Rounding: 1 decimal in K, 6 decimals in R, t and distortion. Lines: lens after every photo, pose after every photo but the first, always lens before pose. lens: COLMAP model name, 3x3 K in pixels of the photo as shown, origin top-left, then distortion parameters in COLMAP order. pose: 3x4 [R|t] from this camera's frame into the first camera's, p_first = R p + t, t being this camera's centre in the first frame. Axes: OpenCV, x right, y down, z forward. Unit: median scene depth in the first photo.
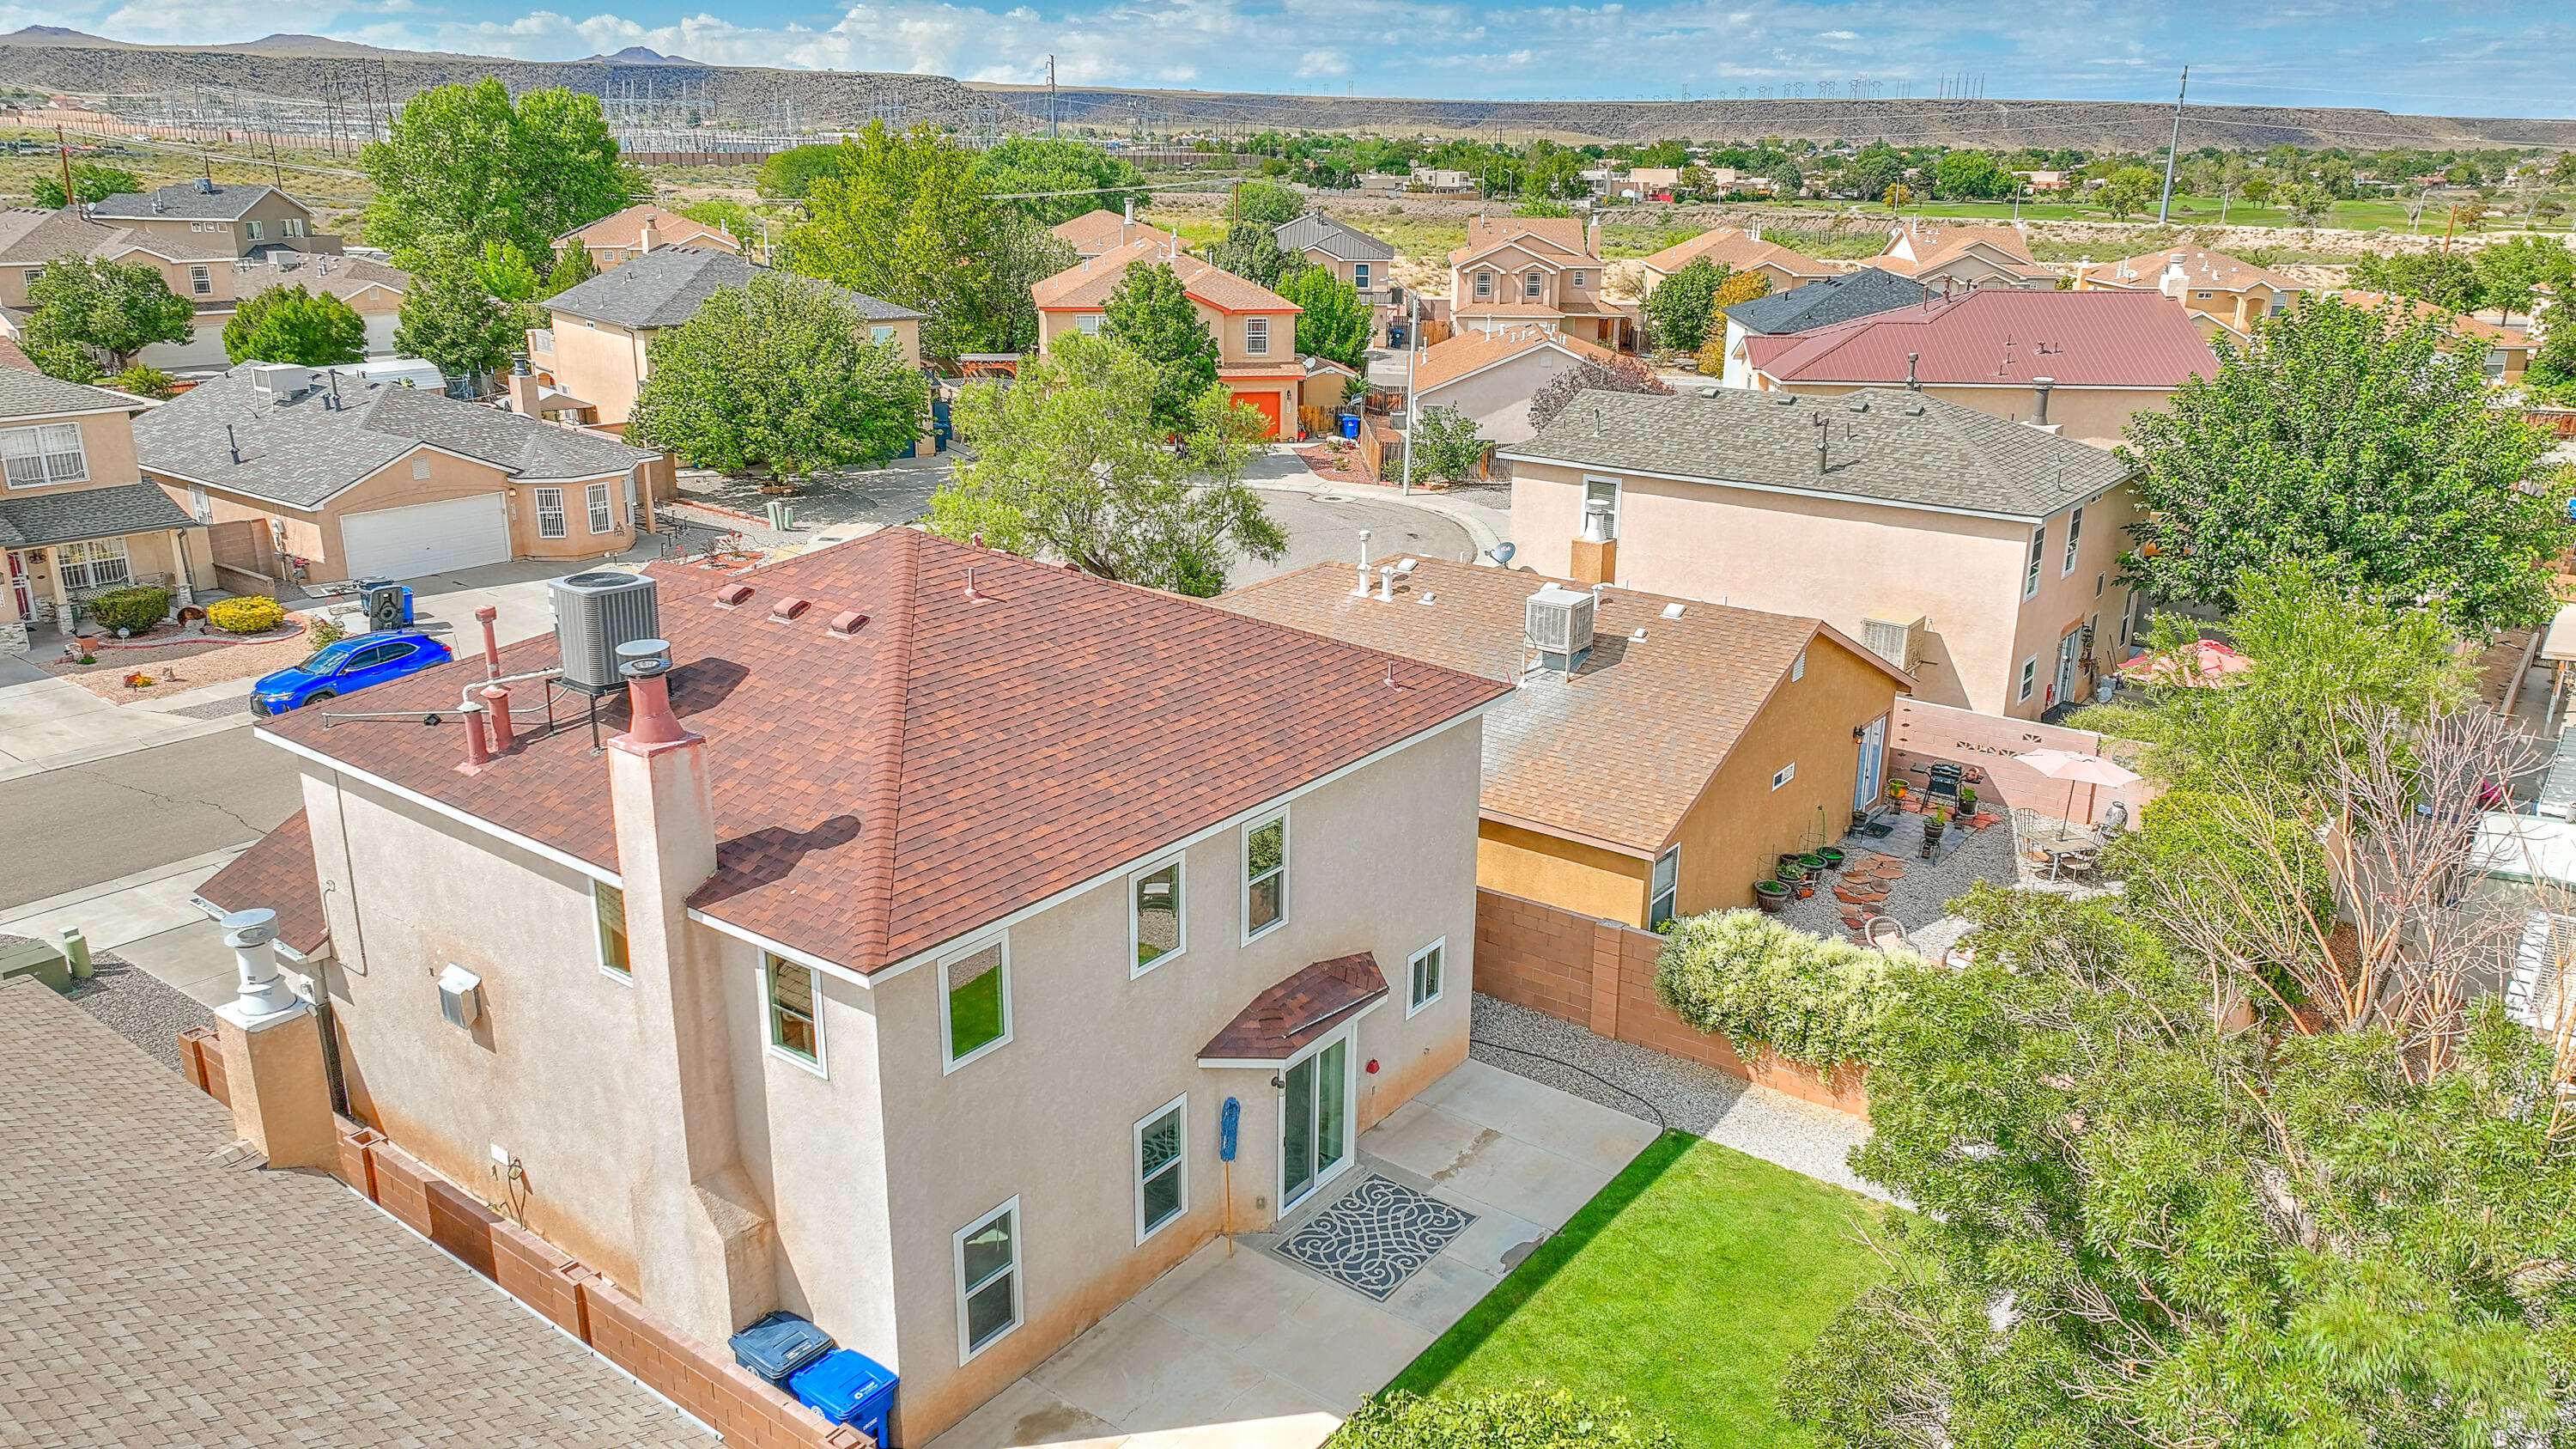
lens RADIAL K [[1812.1, 0, 1288.5], [0, 1812.1, 717.3], [0, 0, 1]] dist [0.008196, 0.006099]
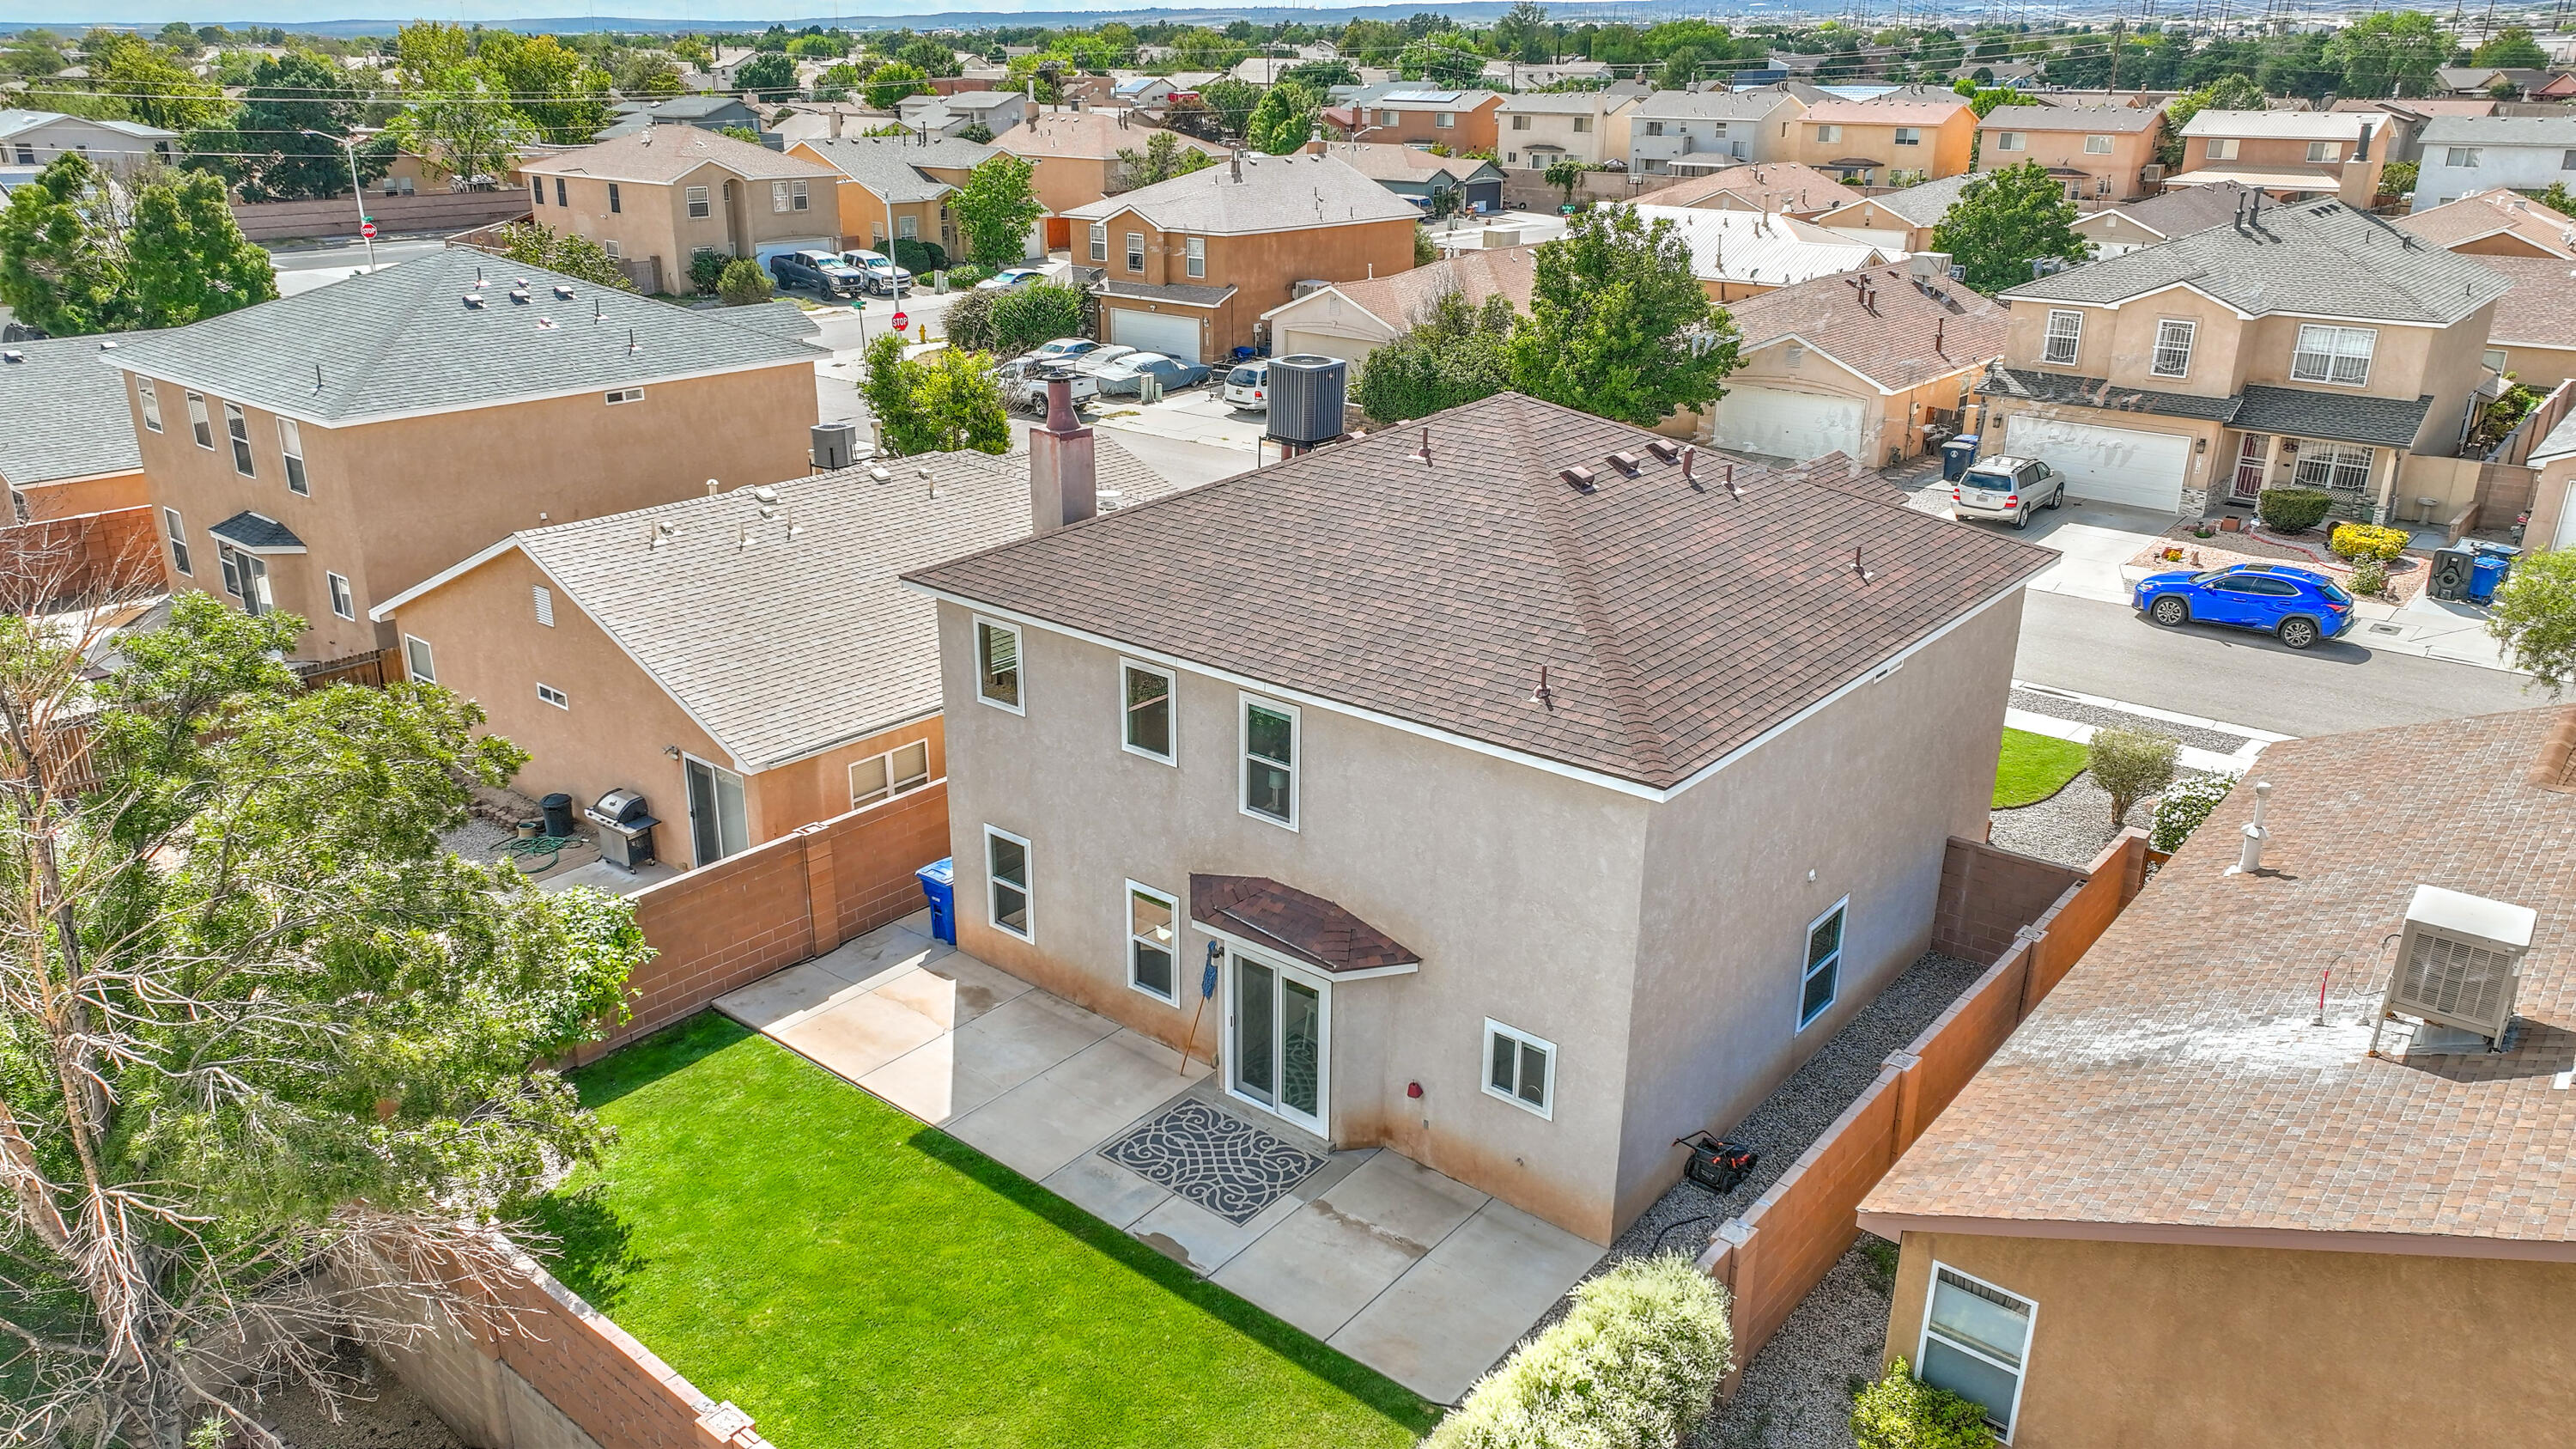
lens RADIAL K [[1812.1, 0, 1288.5], [0, 1812.1, 717.3], [0, 0, 1]] dist [0.008196, 0.006099]
pose [[-0.042286, 0.335185, -0.941203, 0.902408], [-0.310047, 0.891135, 0.331285, -0.263364], [0.949780, 0.305826, 0.066240, 0.930022]]
